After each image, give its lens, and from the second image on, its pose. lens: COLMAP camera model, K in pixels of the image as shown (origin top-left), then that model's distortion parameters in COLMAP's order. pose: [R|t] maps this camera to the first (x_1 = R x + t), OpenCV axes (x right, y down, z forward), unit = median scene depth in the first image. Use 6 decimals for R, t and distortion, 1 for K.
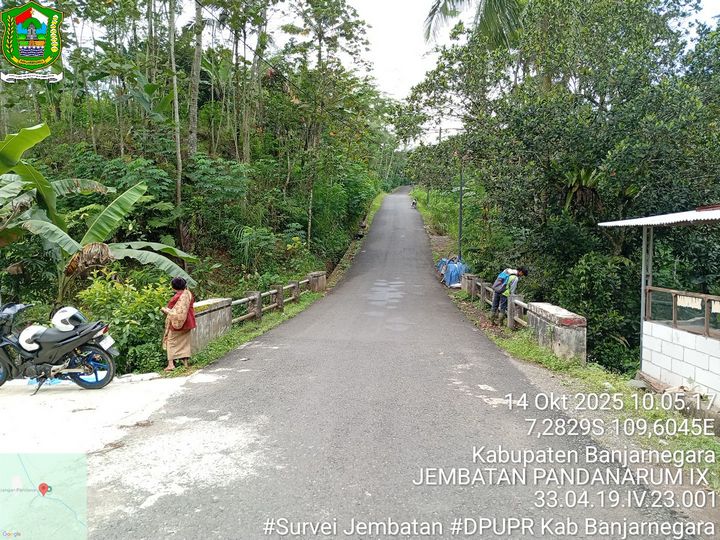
lens RADIAL K [[552.1, 0, 360.0], [0, 552.1, 270.0], [0, 0, 1]] dist [0.122265, -0.247876]
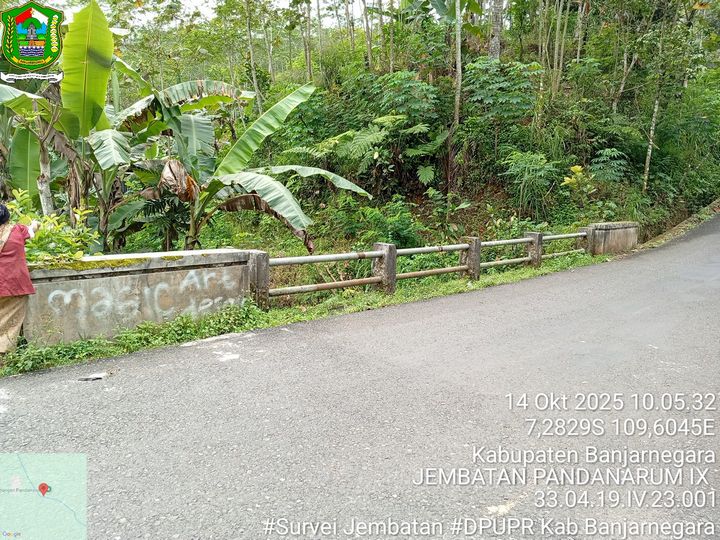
lens RADIAL K [[553.9, 0, 357.4], [0, 553.9, 268.7], [0, 0, 1]] dist [0.097472, -0.209671]
pose [[0.766667, 0.113443, -0.631943, 0.129432], [-0.052255, 0.992026, 0.114688, -0.001839], [0.639915, -0.054906, 0.766482, 0.362339]]
